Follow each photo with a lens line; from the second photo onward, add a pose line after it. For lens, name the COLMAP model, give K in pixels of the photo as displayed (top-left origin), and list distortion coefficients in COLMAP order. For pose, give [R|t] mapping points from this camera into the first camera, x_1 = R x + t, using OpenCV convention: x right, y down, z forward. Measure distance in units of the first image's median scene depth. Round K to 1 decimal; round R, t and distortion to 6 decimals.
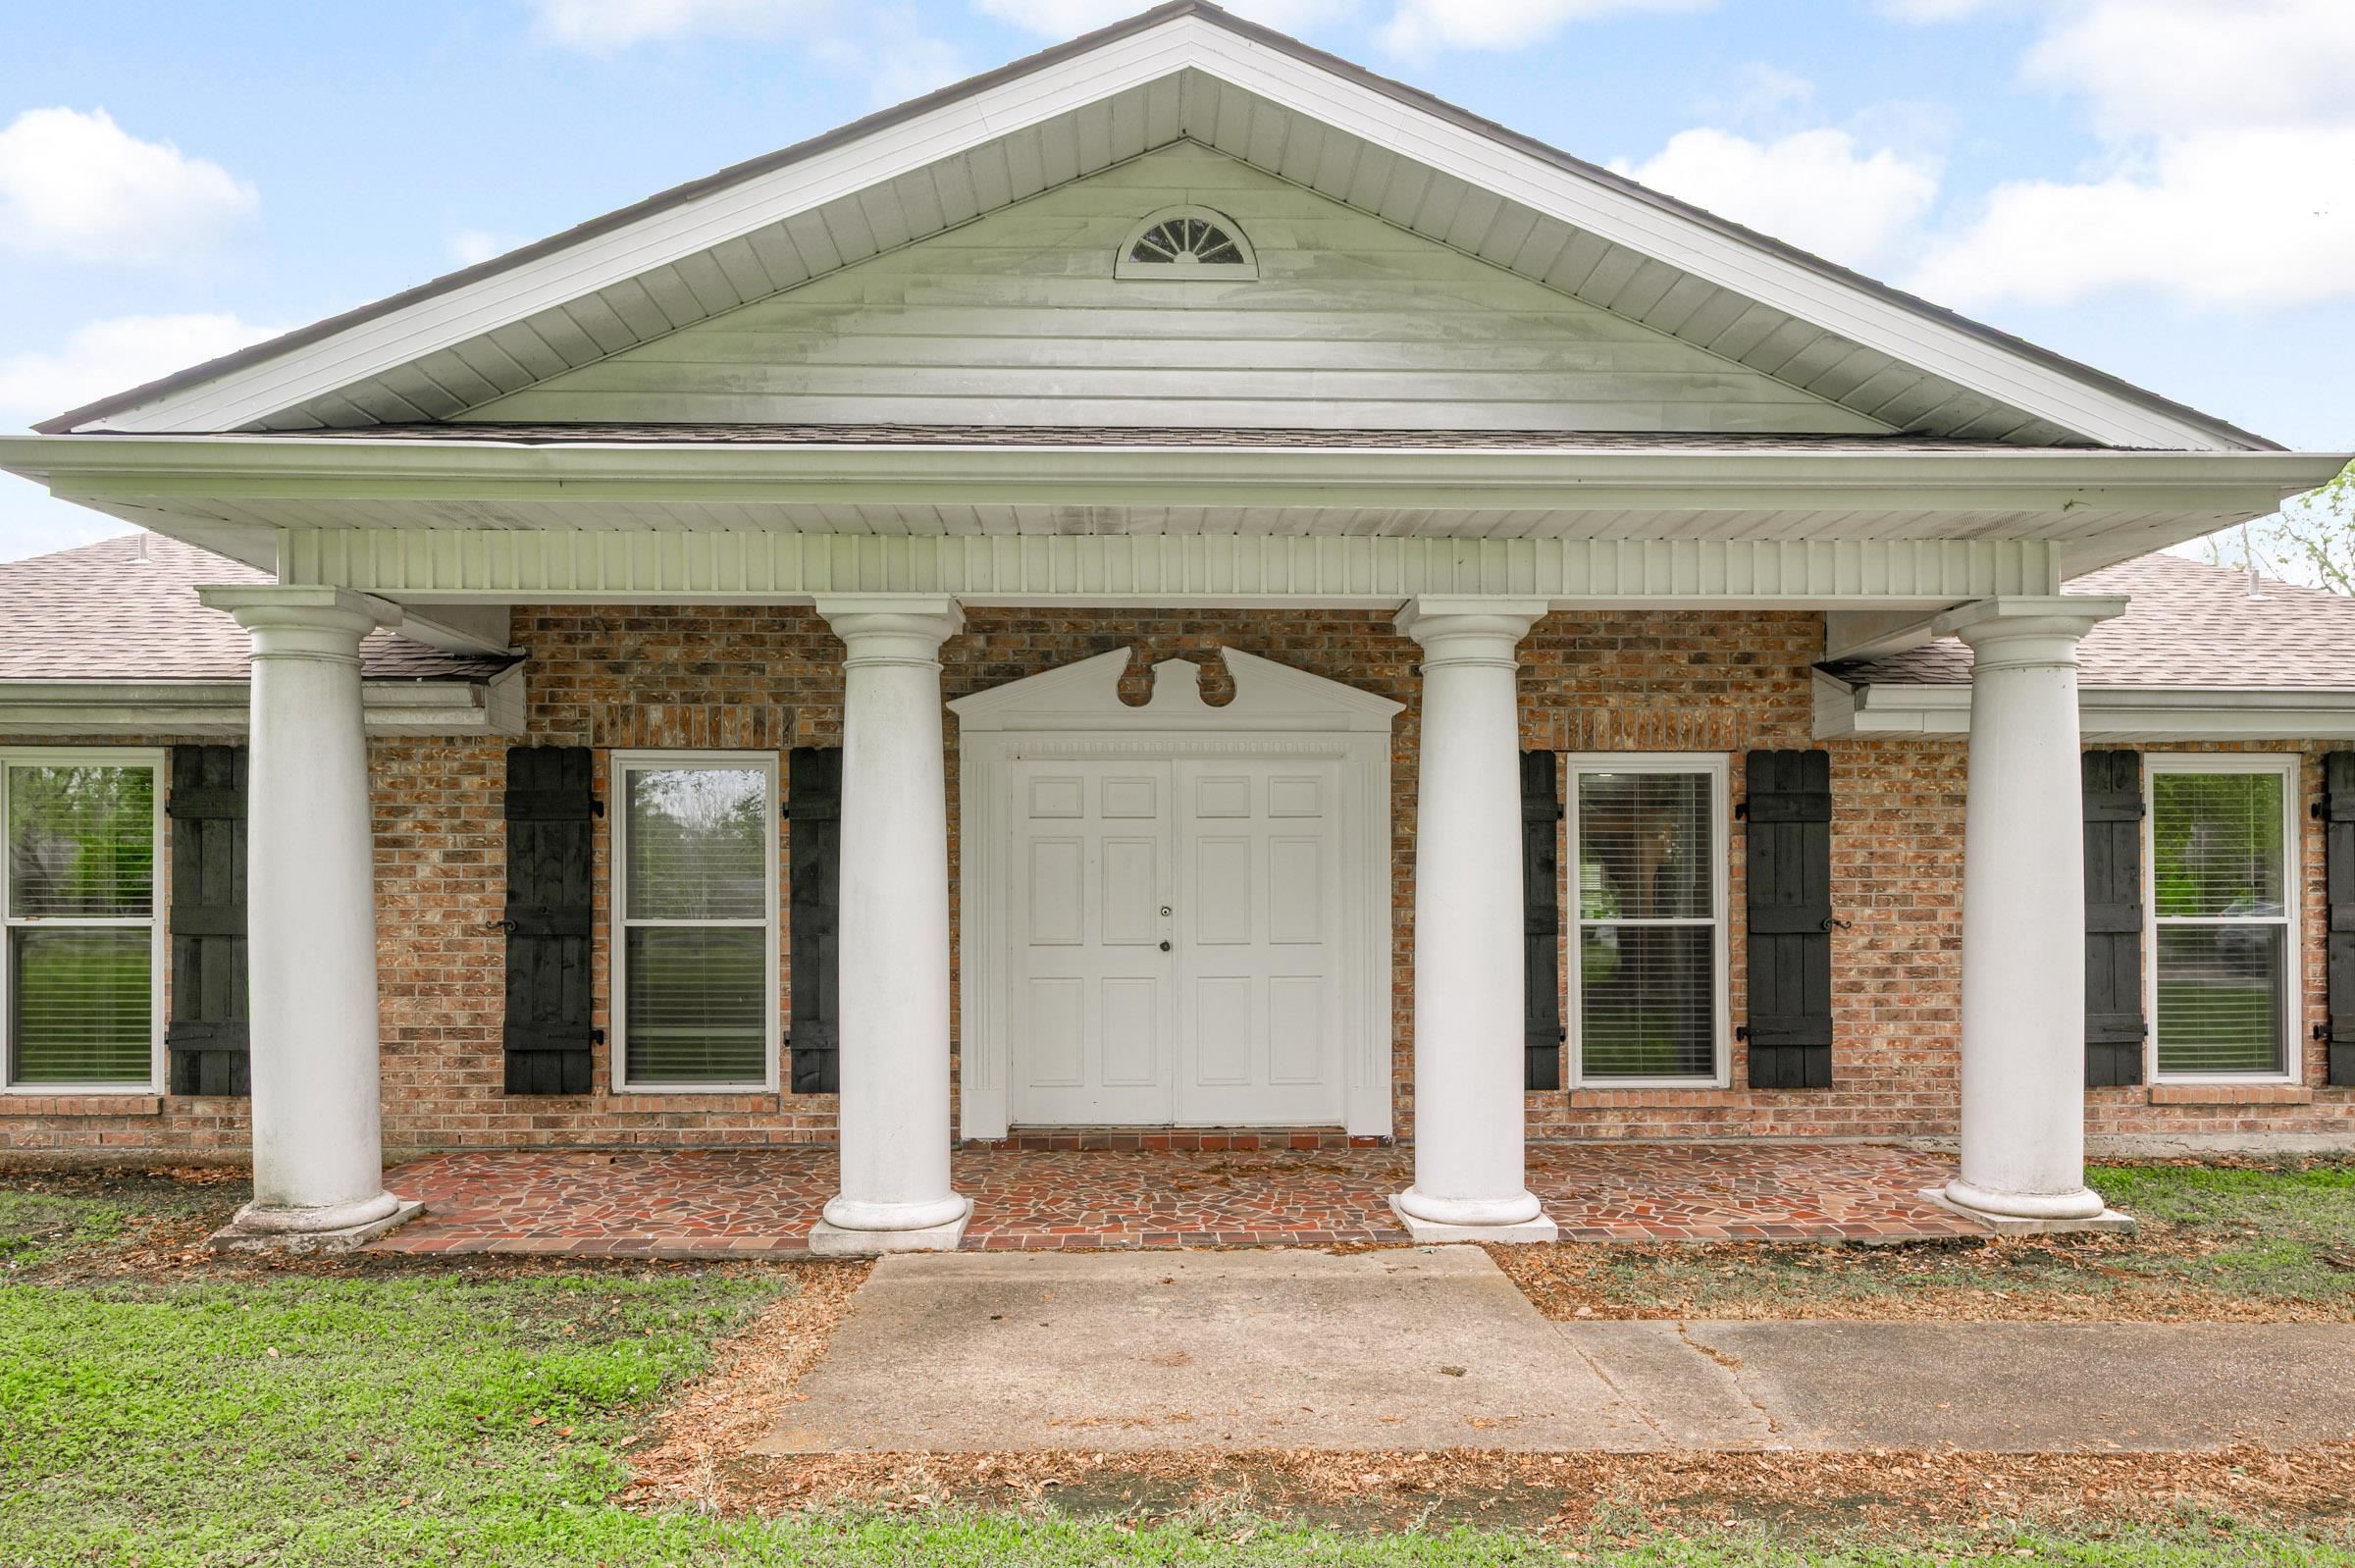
lens RADIAL K [[1358.9, 0, 1177.5], [0, 1358.9, 784.0], [0, 0, 1]] dist [-0.000038, -0.000035]
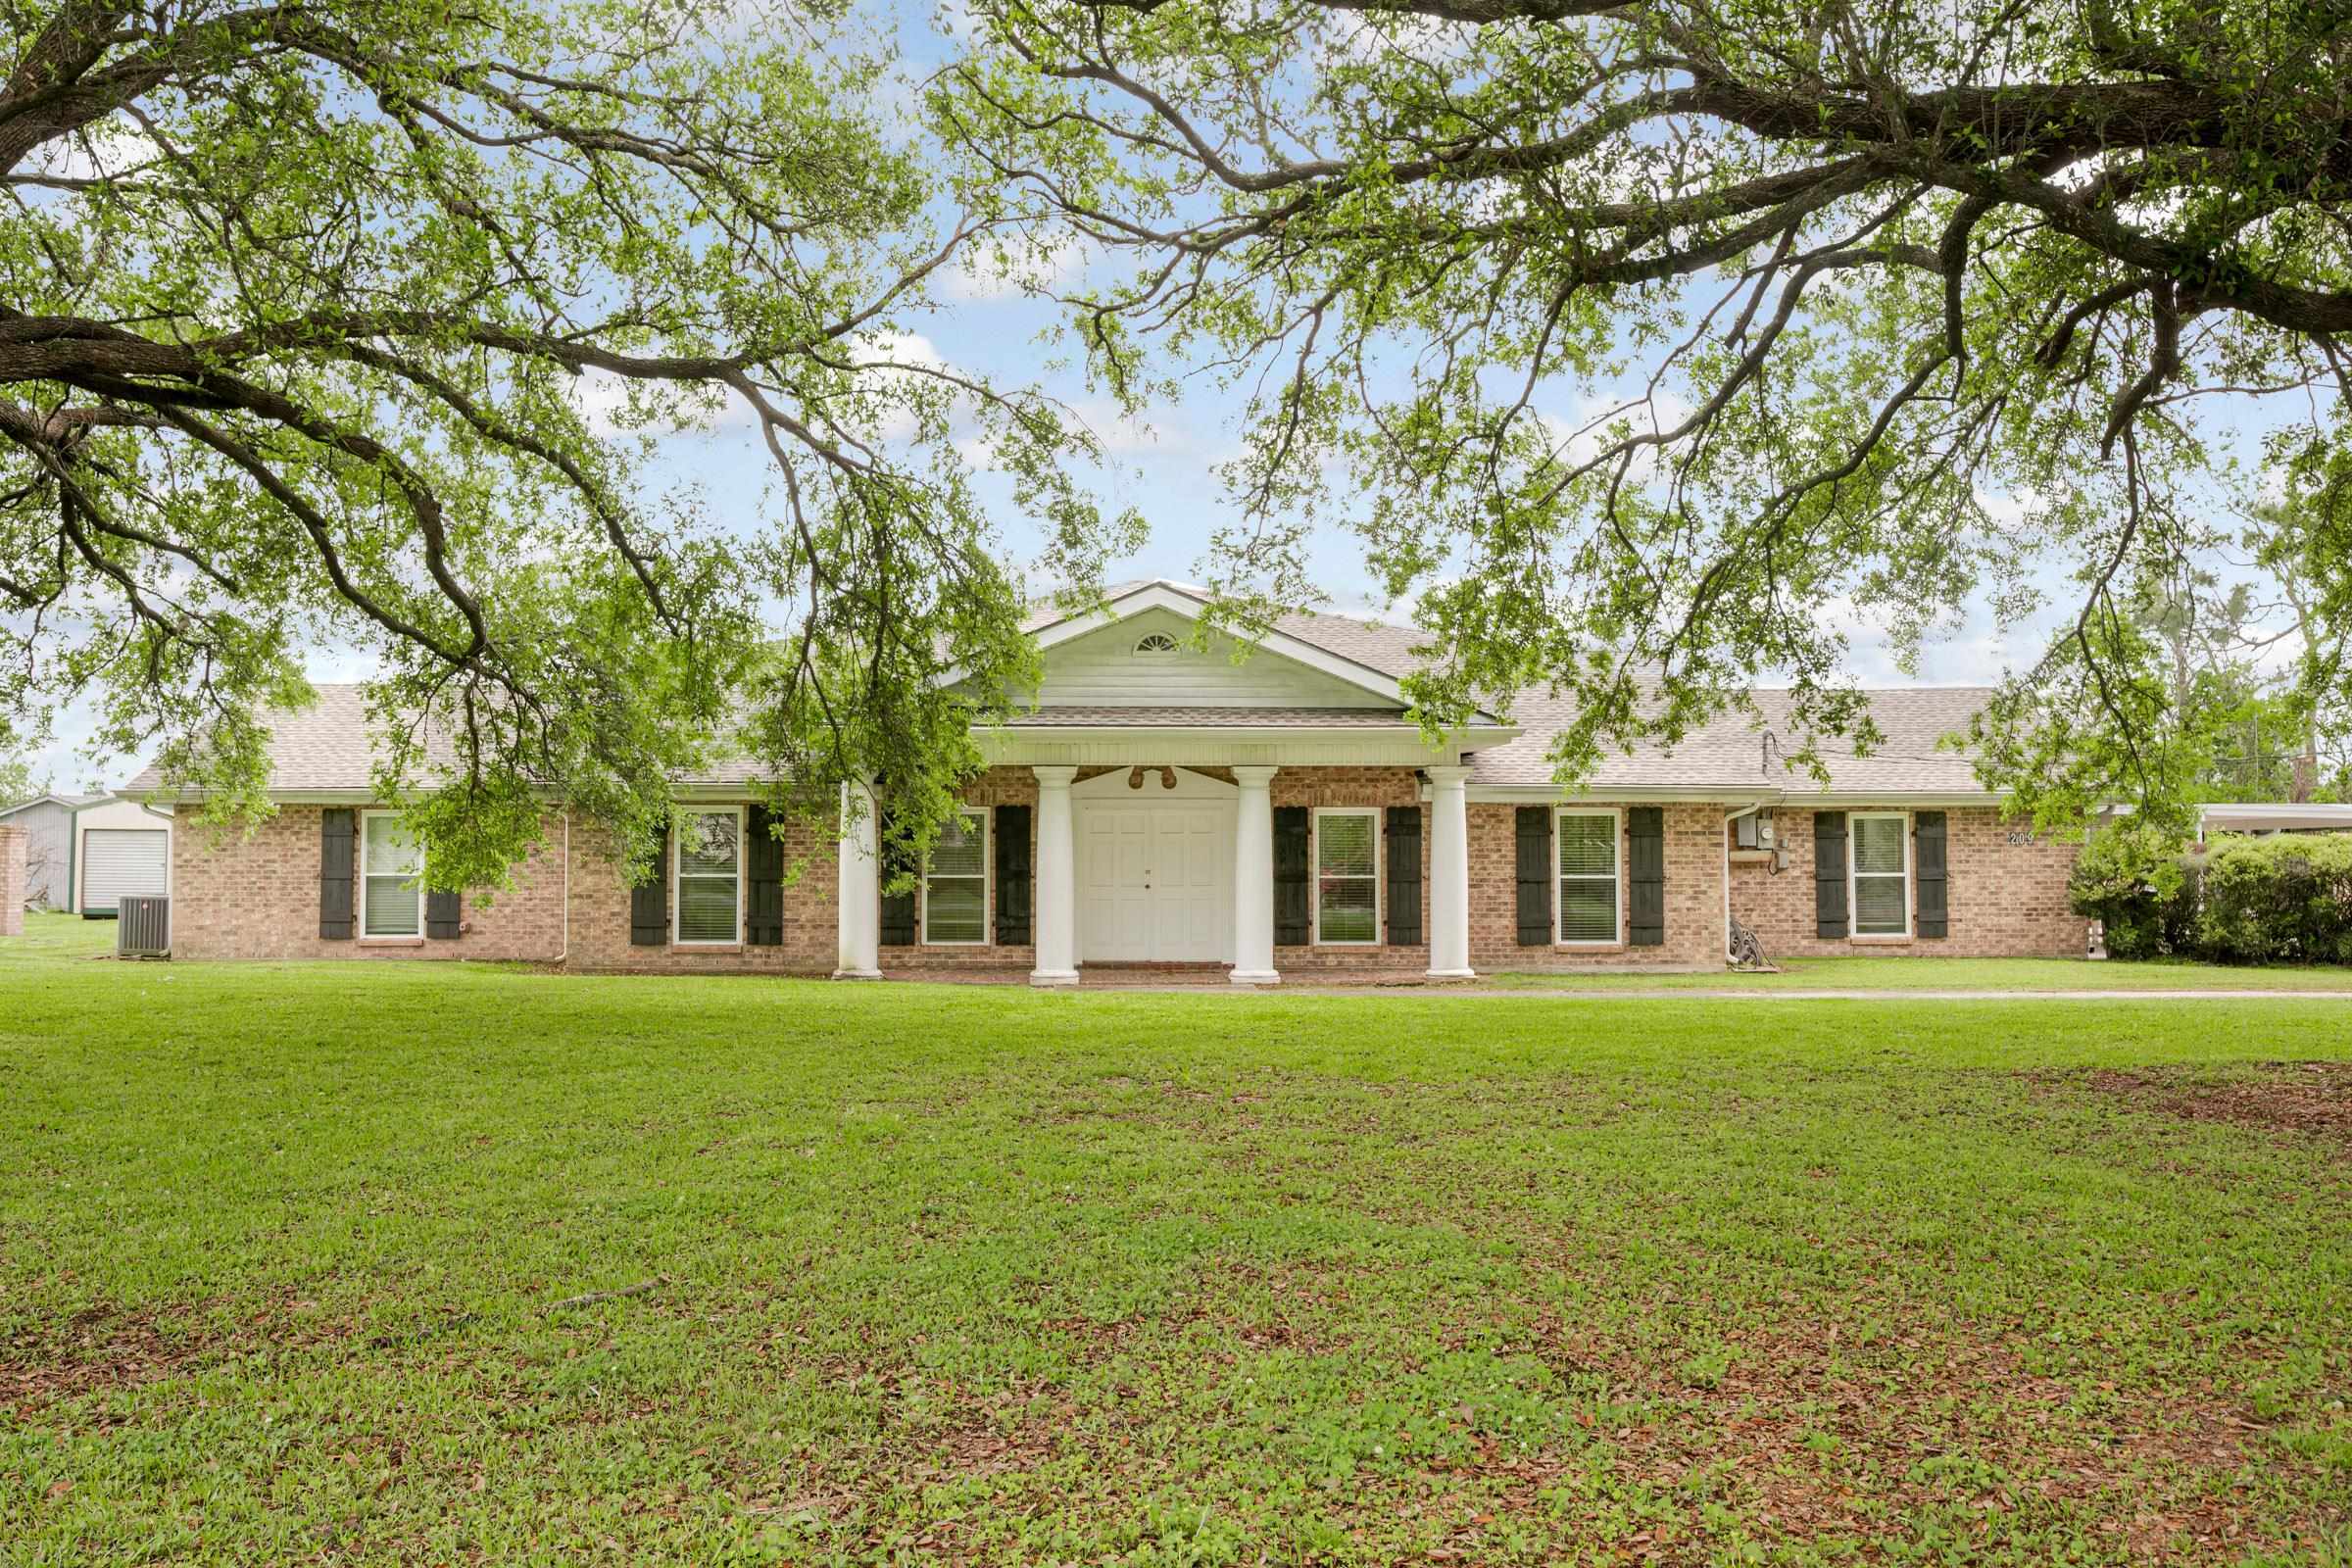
lens RADIAL K [[2065.8, 0, 1175.6], [0, 2065.8, 770.0], [0, 0, 1]] dist [-0.004104, 0.002948]
pose [[0.999958, 0.001523, 0.009090, 0.006858], [-0.001588, 0.999973, 0.007223, -0.115840], [-0.009078, -0.007237, 0.999933, -2.690368]]
